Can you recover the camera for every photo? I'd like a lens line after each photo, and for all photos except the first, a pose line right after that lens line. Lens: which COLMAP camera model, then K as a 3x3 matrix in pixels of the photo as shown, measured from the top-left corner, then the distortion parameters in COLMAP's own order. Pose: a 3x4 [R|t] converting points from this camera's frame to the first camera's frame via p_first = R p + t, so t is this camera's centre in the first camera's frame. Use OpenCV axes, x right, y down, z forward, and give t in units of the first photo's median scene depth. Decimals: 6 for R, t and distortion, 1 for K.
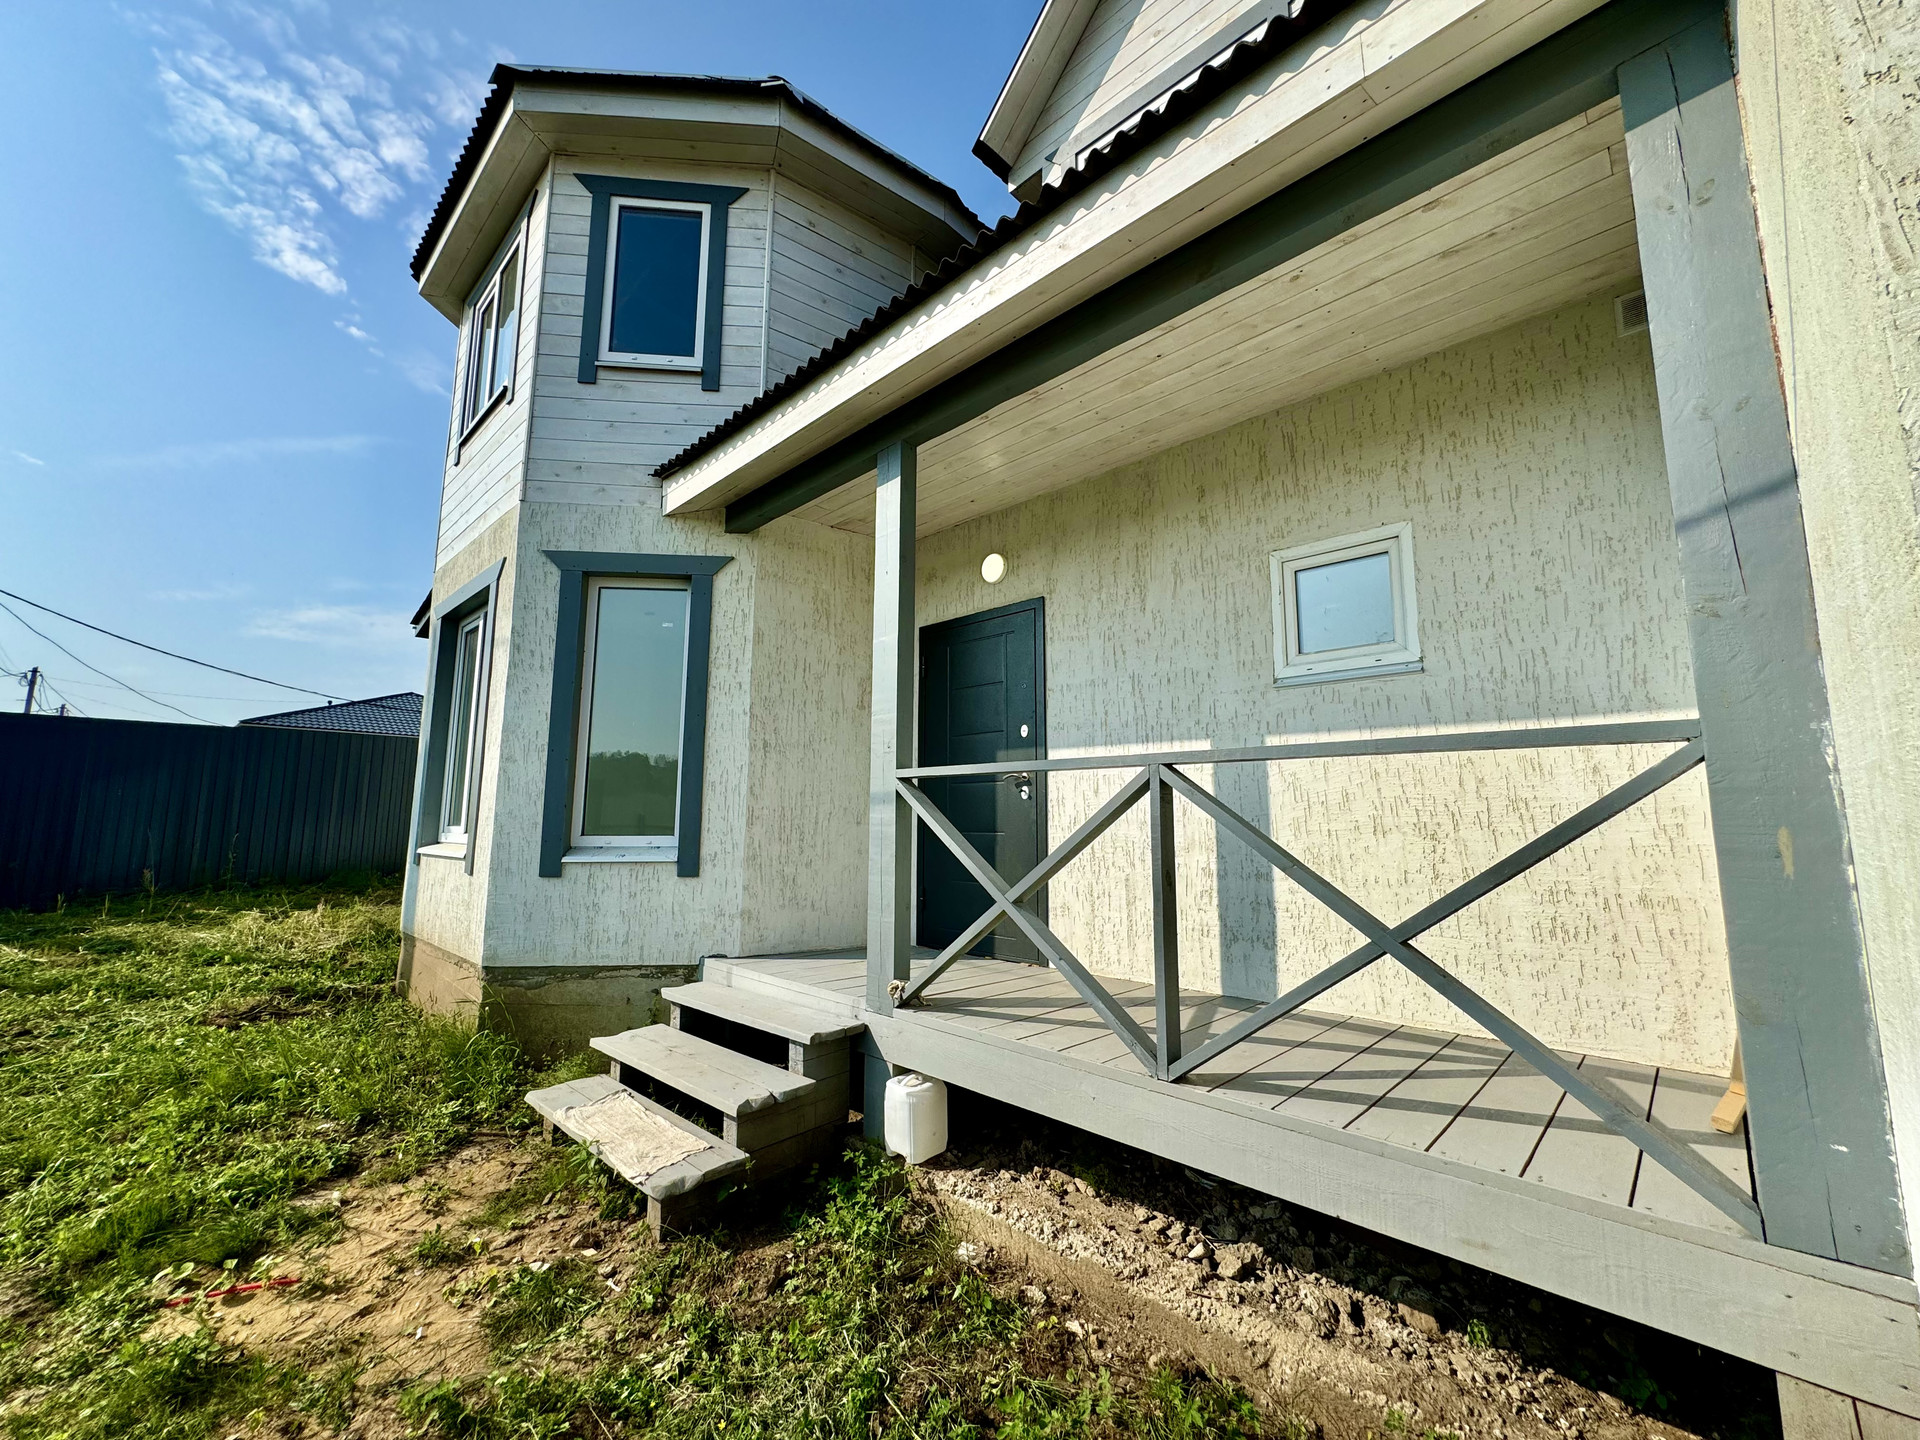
lens RADIAL K [[766.2, 0, 959.1], [0, 766.2, 719.6], [0, 0, 1]] dist [-0.001979, -0.000017]
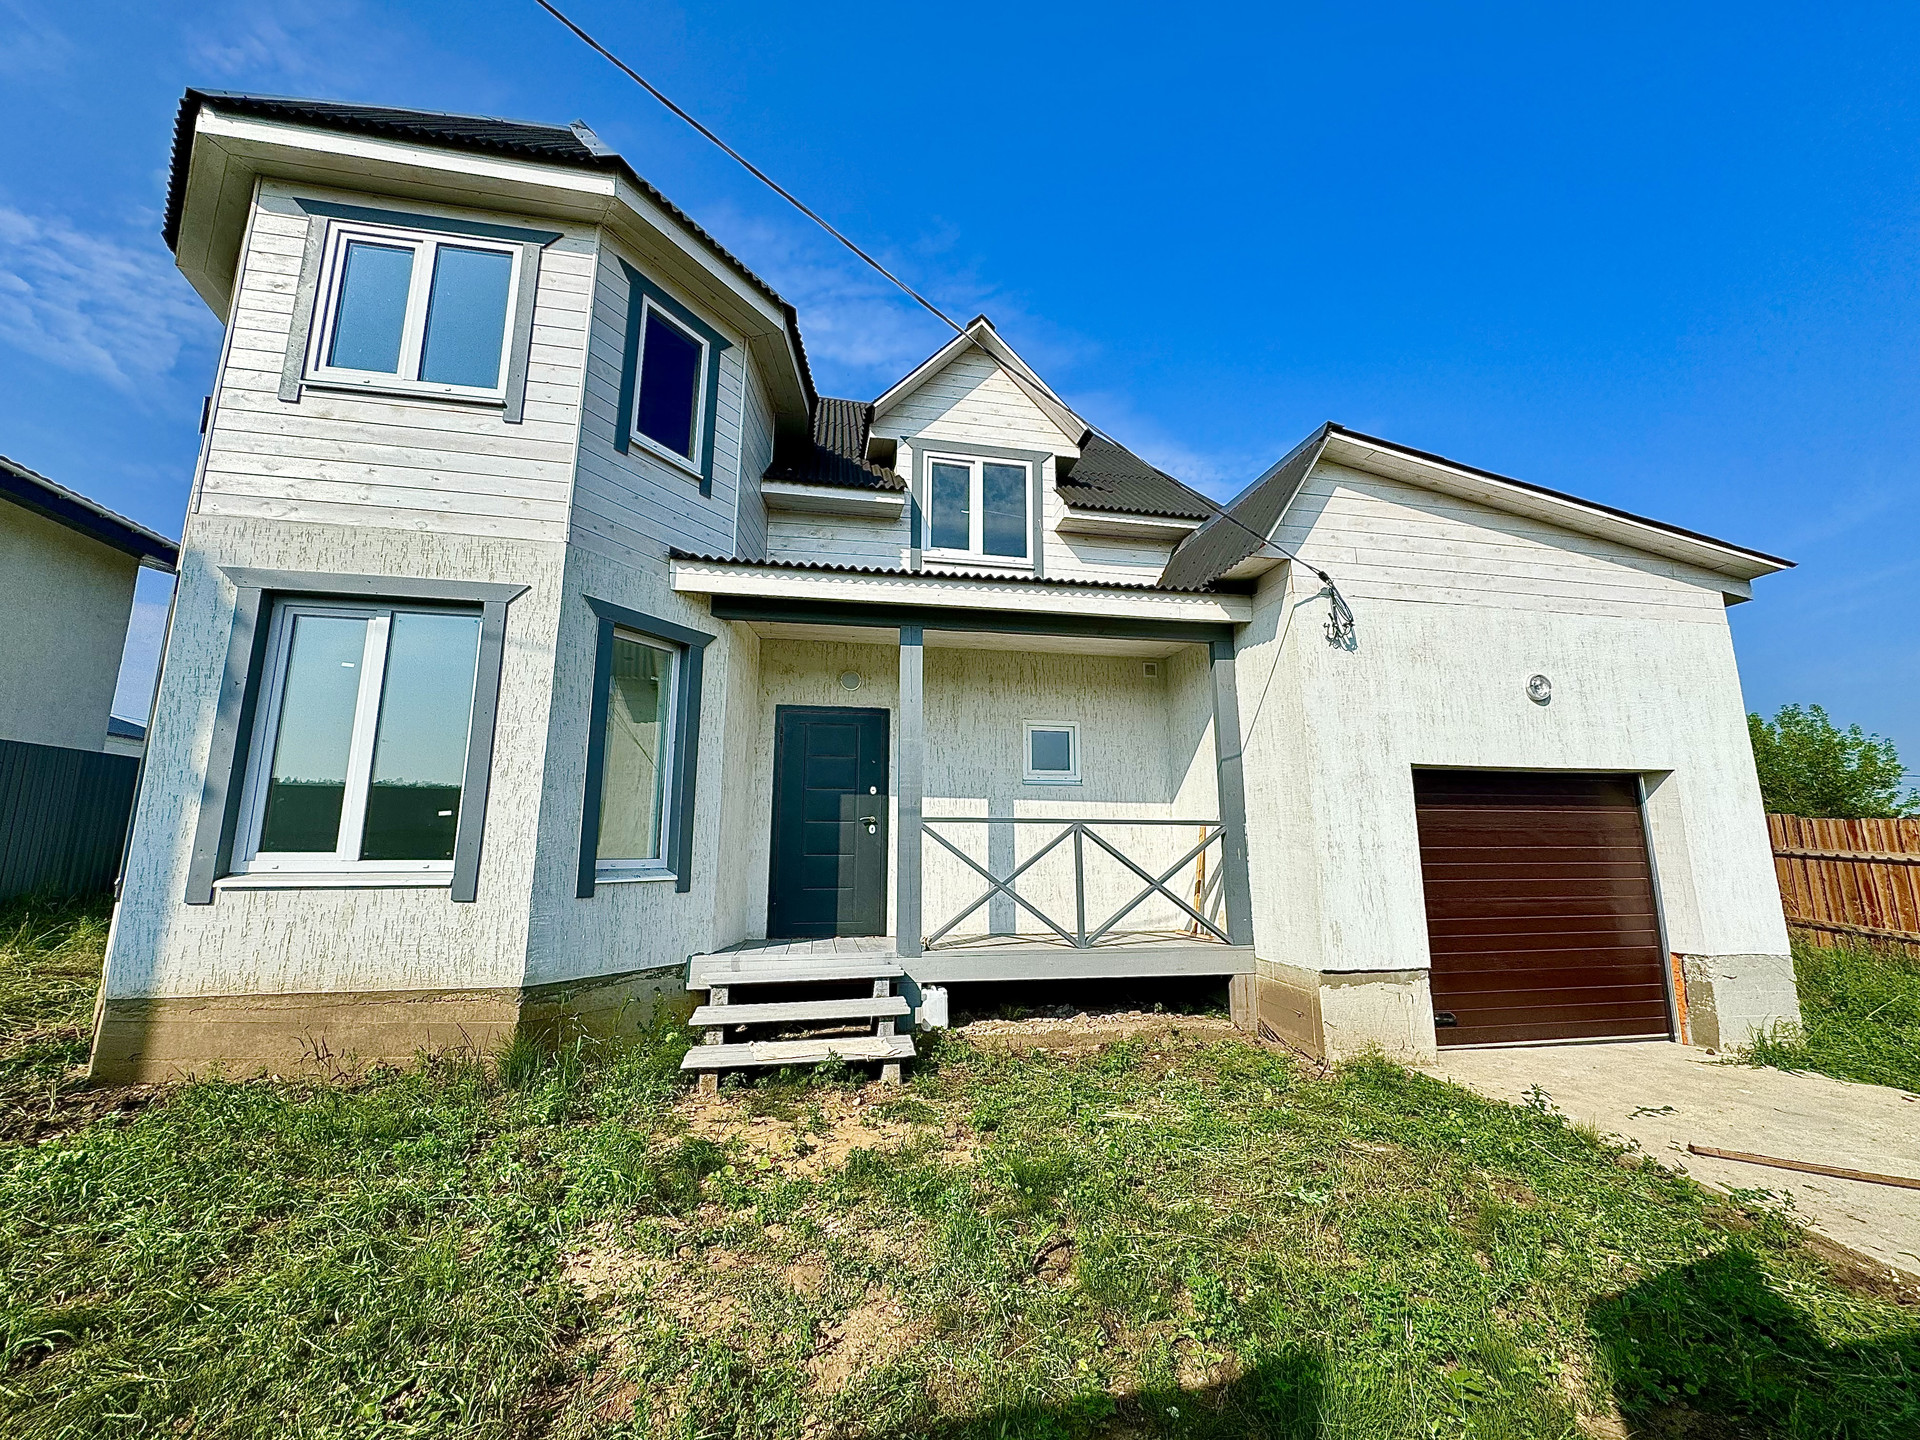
lens RADIAL K [[765.0, 0, 954.9], [0, 765.0, 719.5], [0, 0, 1]] dist [0.000190, 0.000048]
pose [[0.576713, 0.136331, 0.805491, -1.172185], [-0.106682, 0.990102, -0.091194, -0.004027], [-0.809951, -0.033339, 0.585549, -0.069293]]
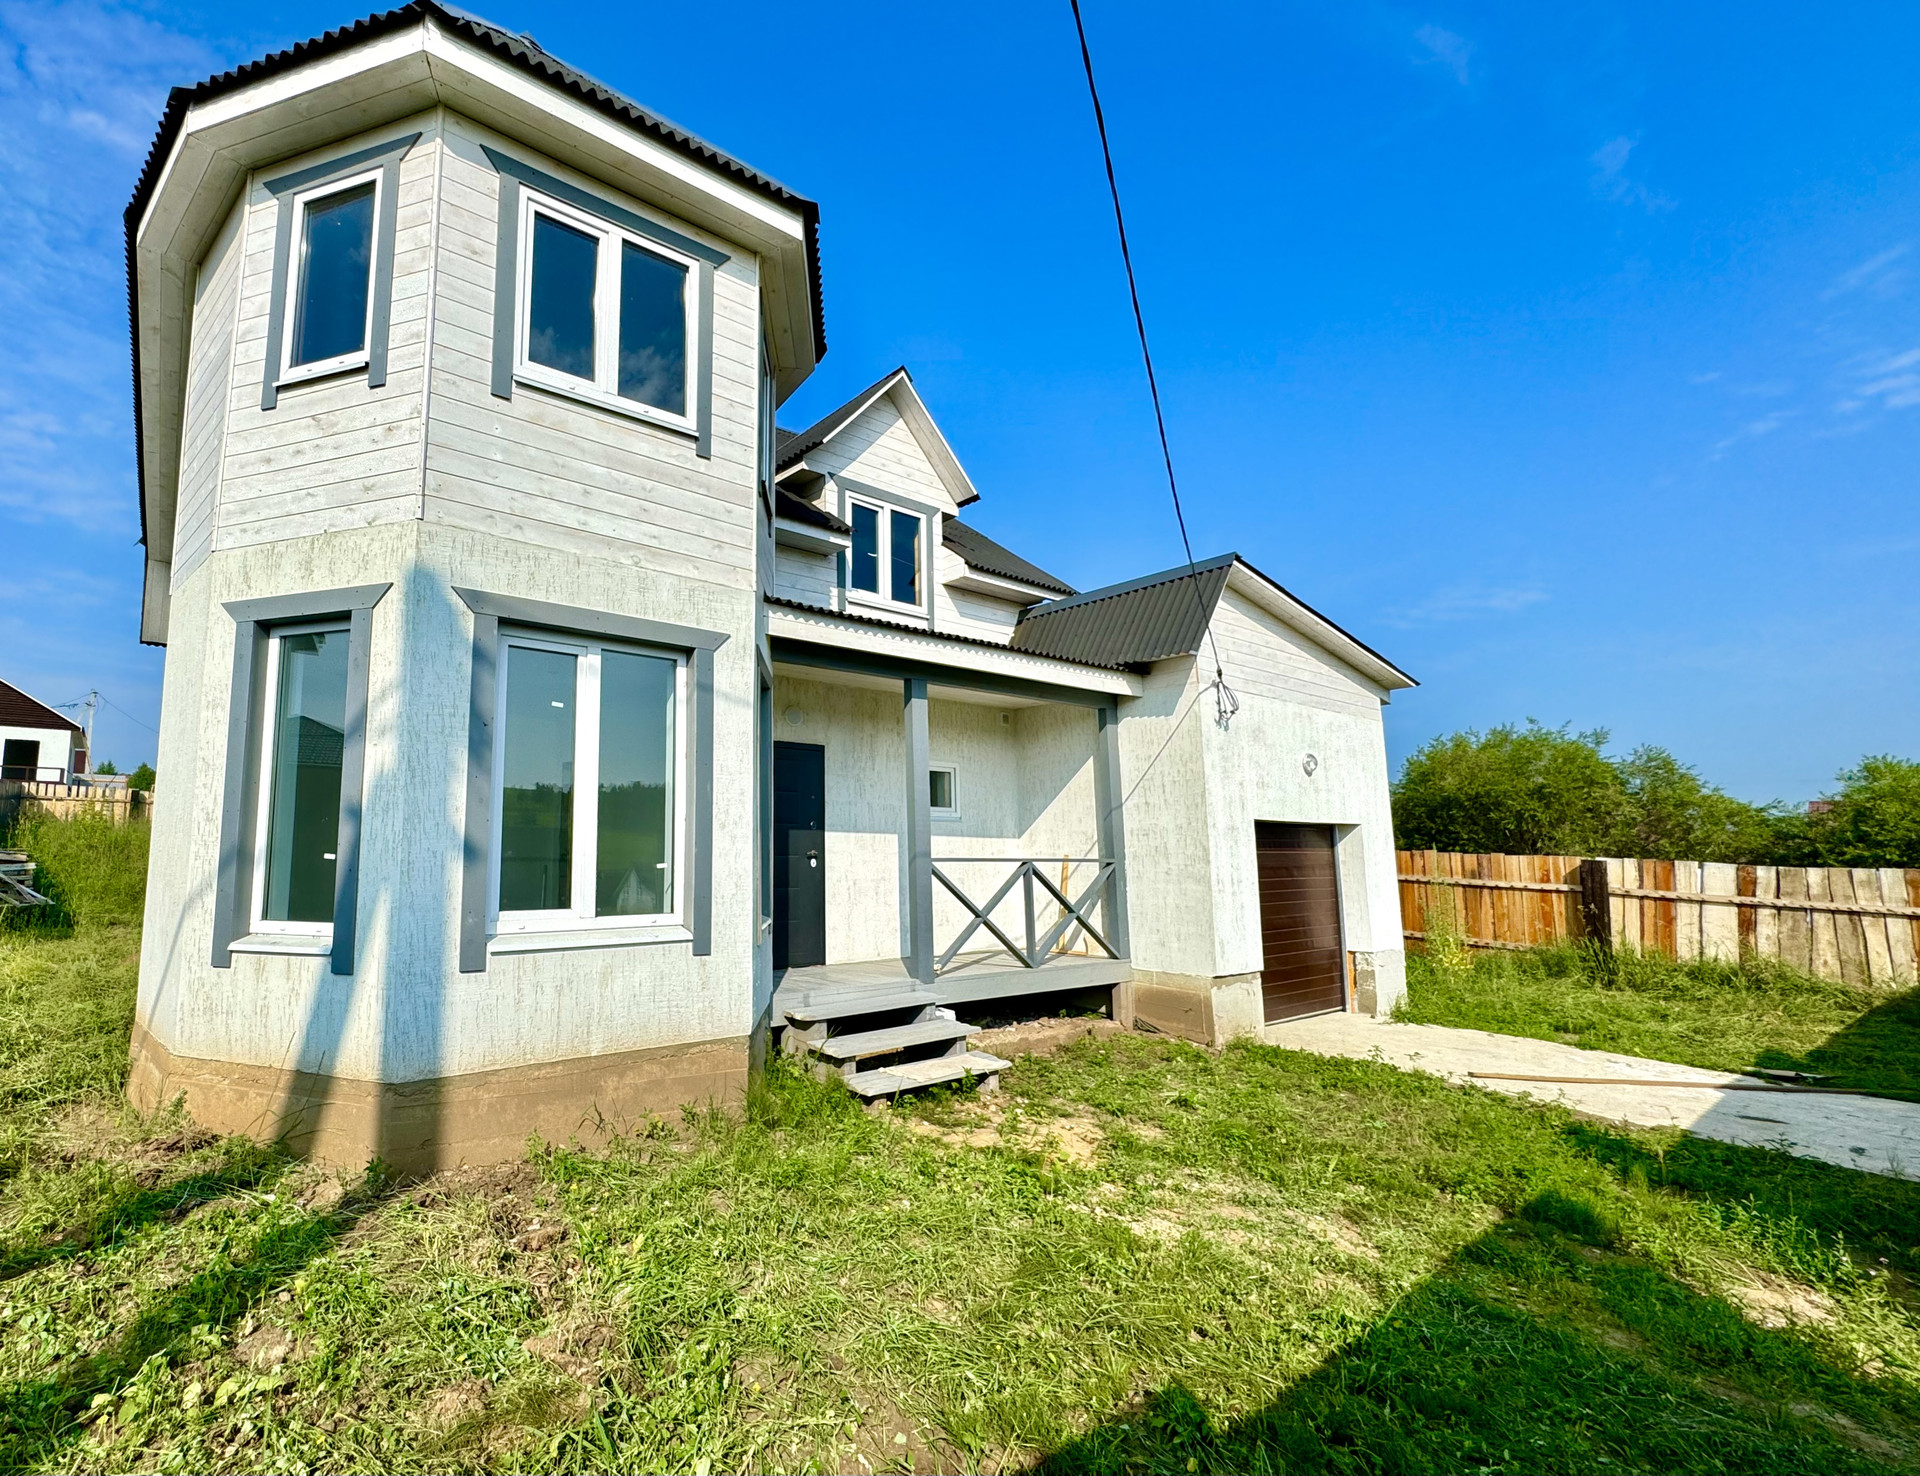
lens RADIAL K [[867.7, 0, 744.6], [0, 867.7, 748.0], [0, 0, 1]] dist [-0.000010, -0.000073]
pose [[0.209512, 0.114296, 0.971103, -1.850627], [-0.131607, 0.987404, -0.087820, 0.035478], [-0.968909, -0.109405, 0.221915, 0.785086]]
